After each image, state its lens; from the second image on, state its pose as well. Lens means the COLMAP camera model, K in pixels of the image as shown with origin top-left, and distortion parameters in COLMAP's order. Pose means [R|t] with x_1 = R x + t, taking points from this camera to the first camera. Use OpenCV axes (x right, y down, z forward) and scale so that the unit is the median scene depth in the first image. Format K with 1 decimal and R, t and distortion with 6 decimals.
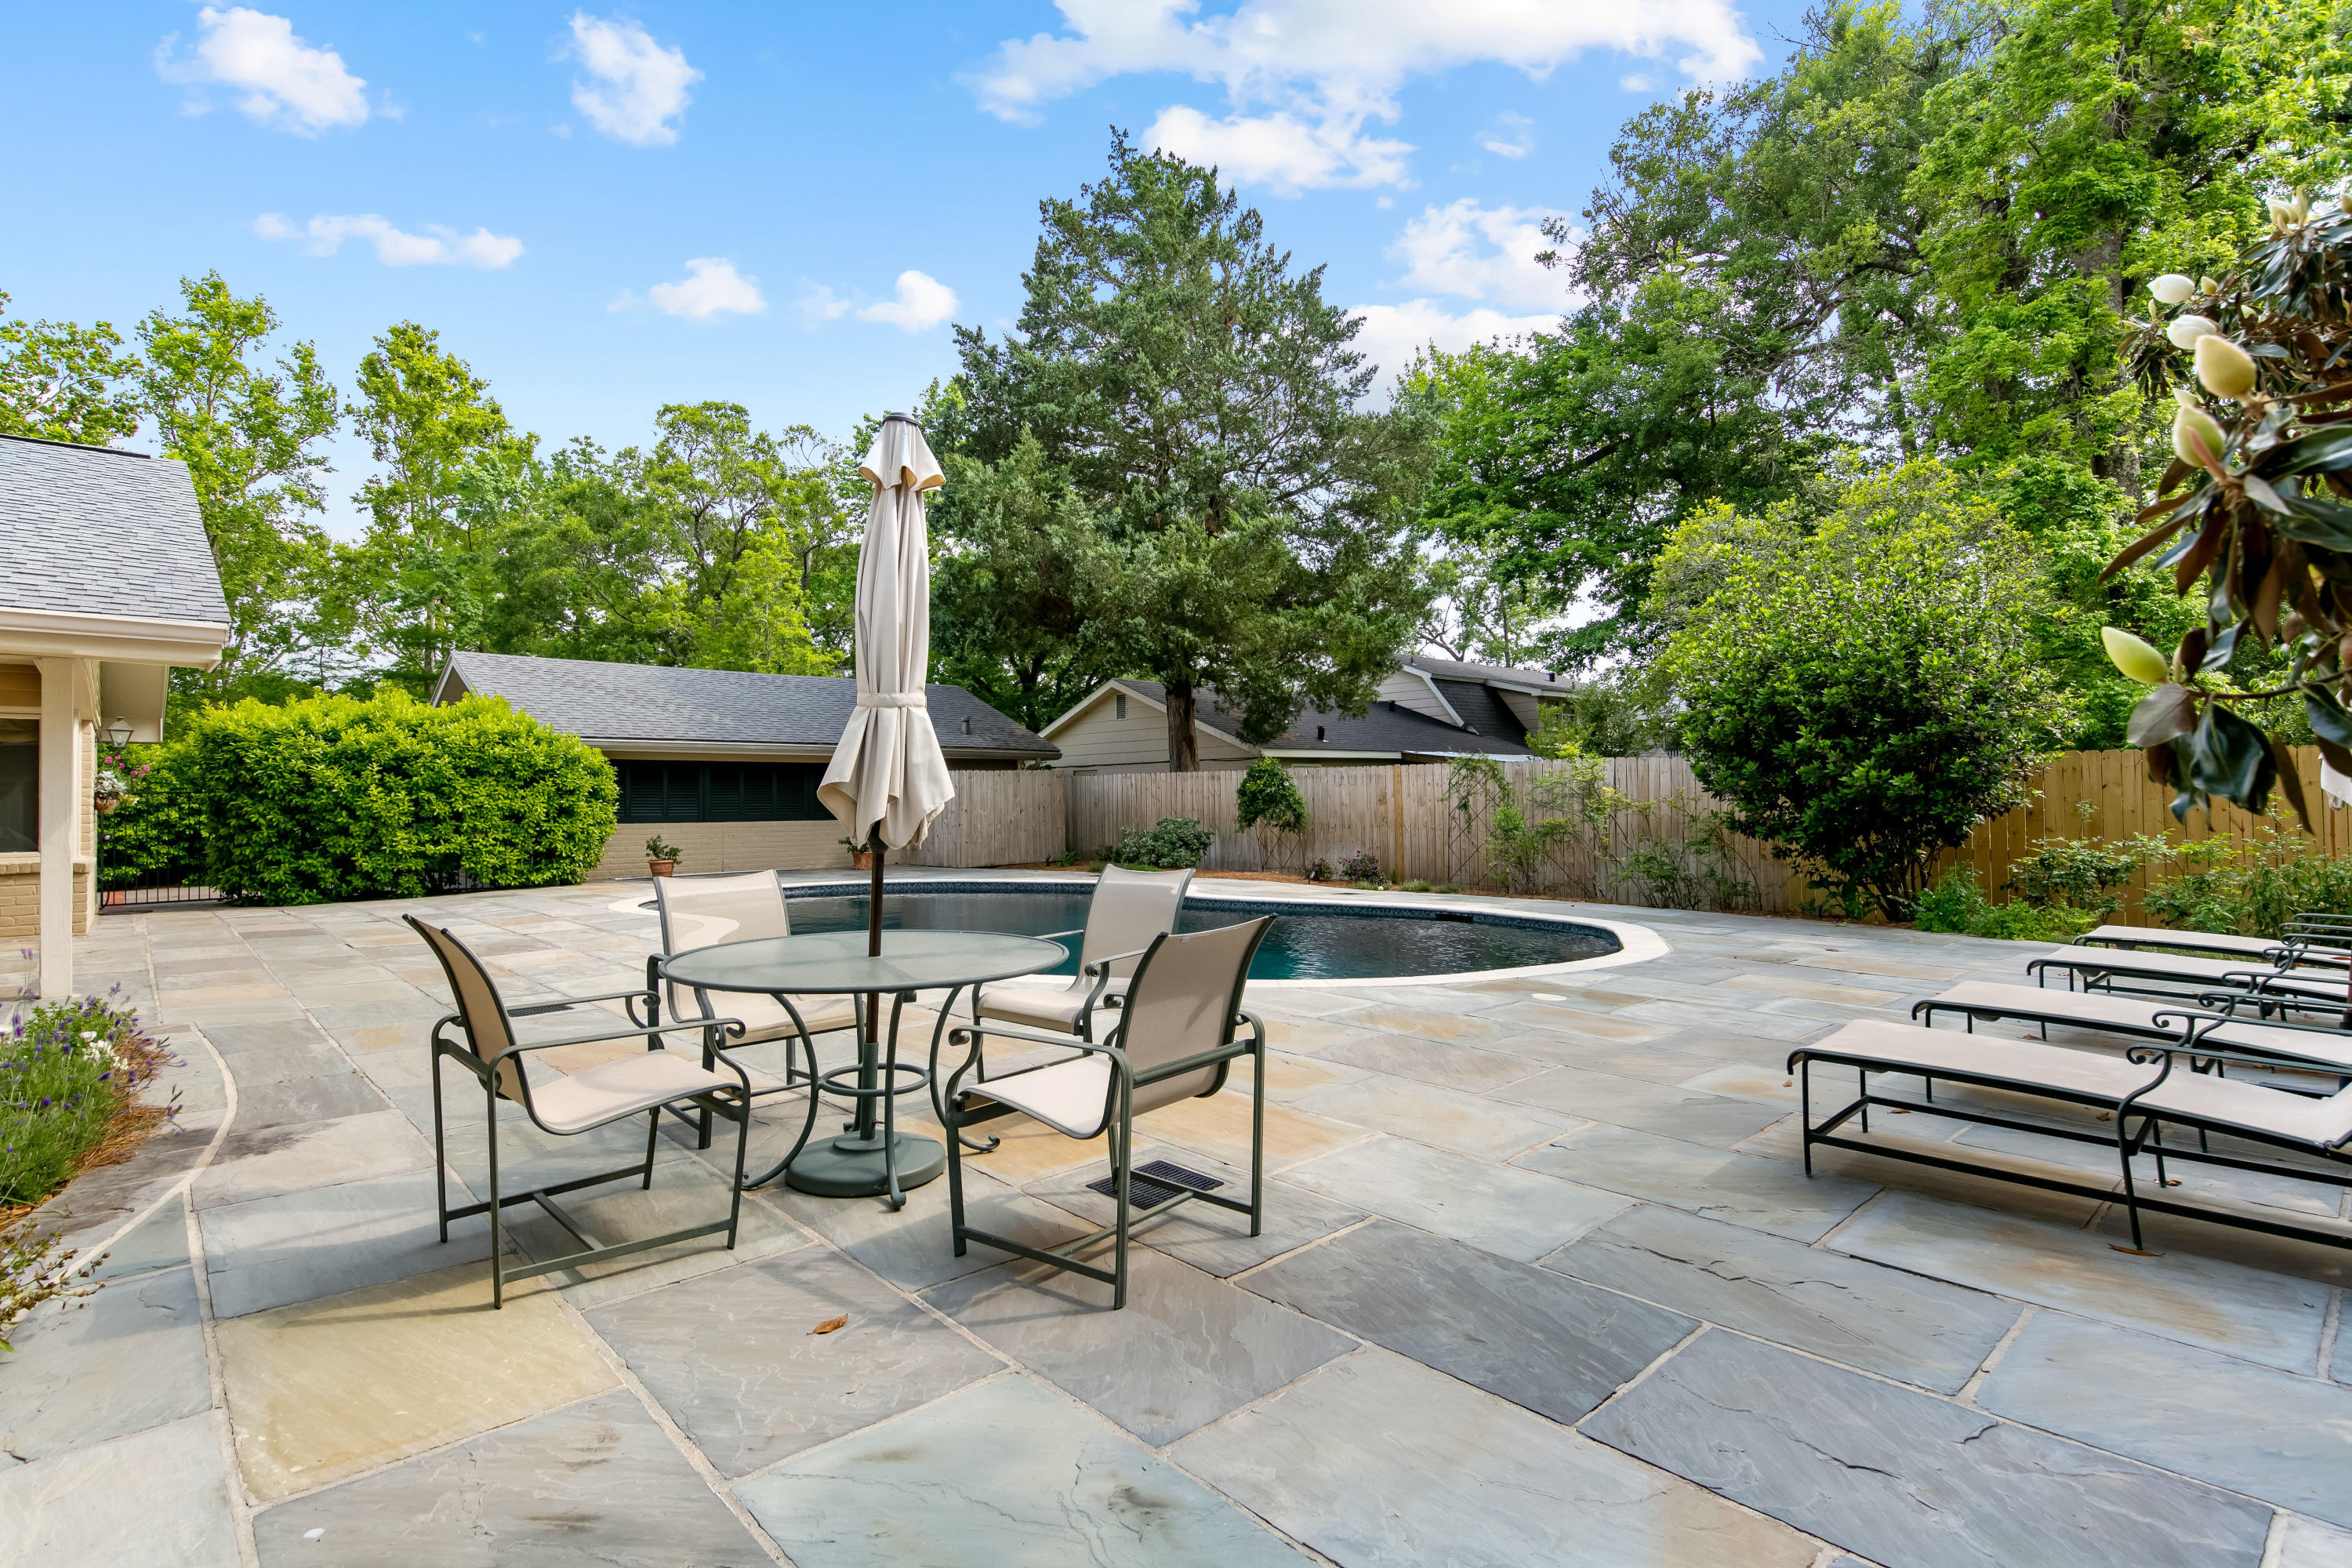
lens RADIAL K [[1113.3, 0, 1185.4], [0, 1113.3, 783.7], [0, 0, 1]] dist [0.000280, -0.000965]
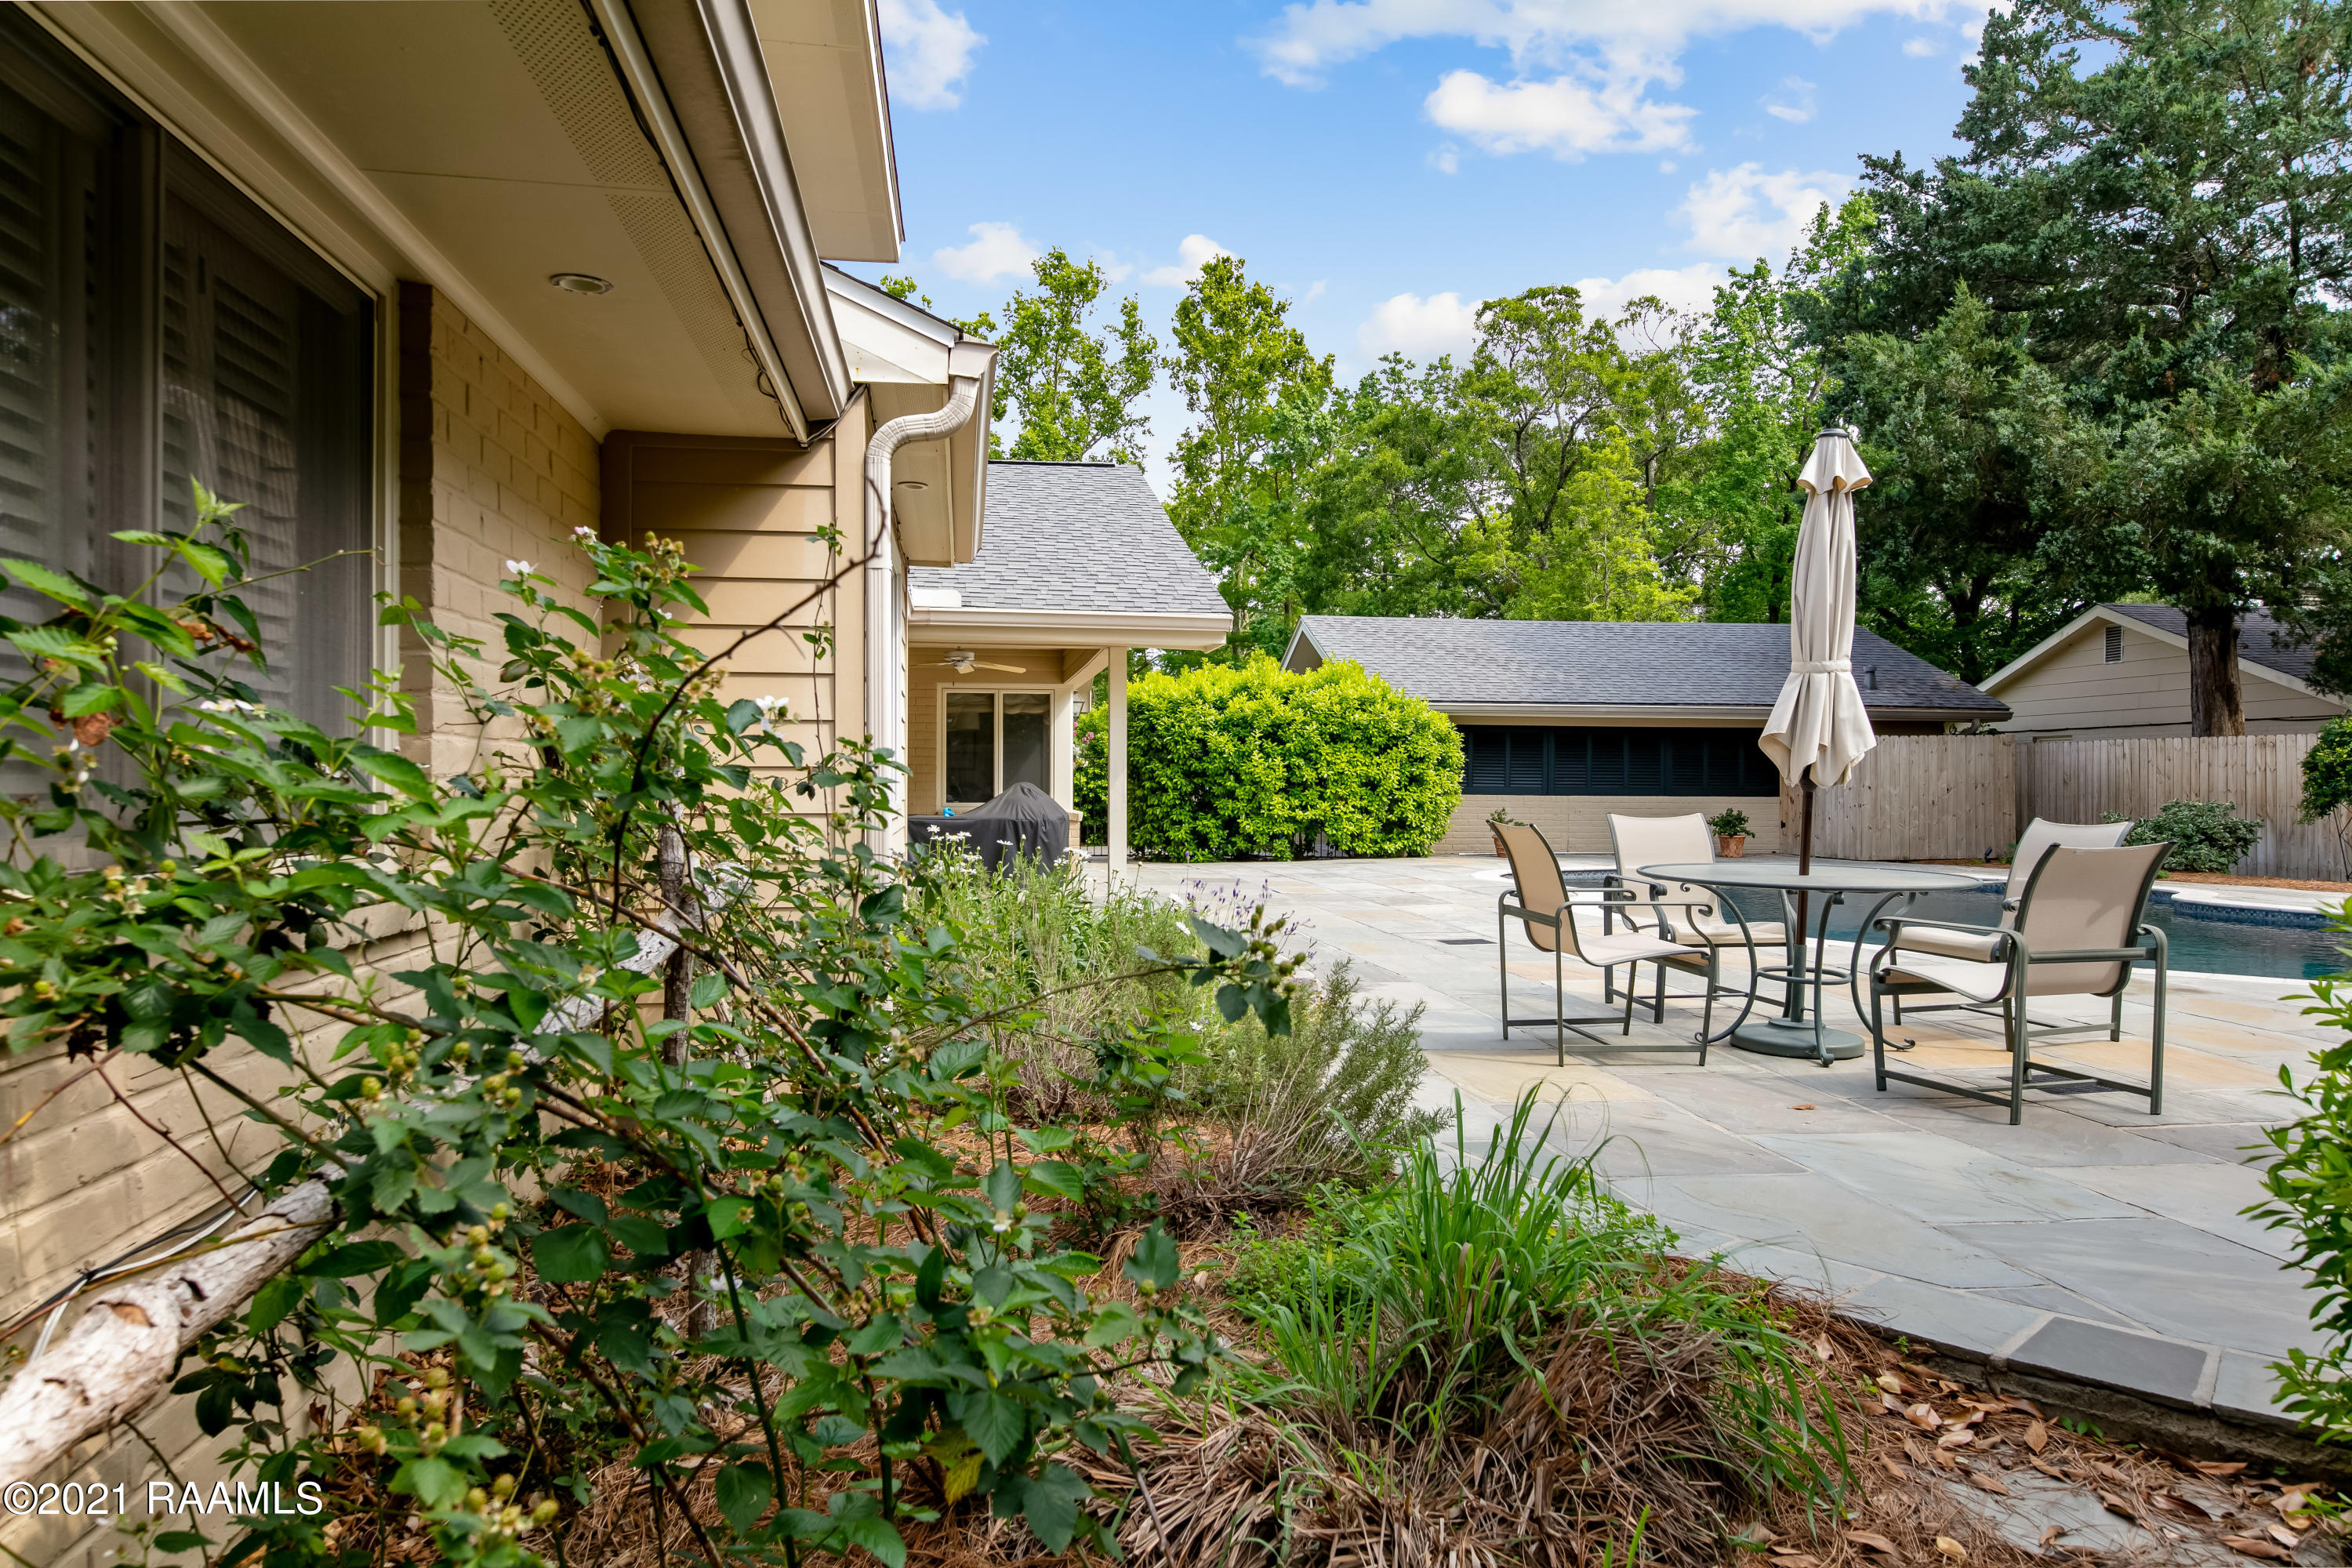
lens RADIAL K [[1495.2, 0, 1175.6], [0, 1495.2, 781.6], [0, 0, 1]] dist [0.008097, 0.005608]
pose [[0.810950, 0.013793, -0.584952, 0.025072], [-0.004687, 0.999843, 0.017079, 0.005294], [0.585096, -0.011108, 0.810888, -0.151084]]
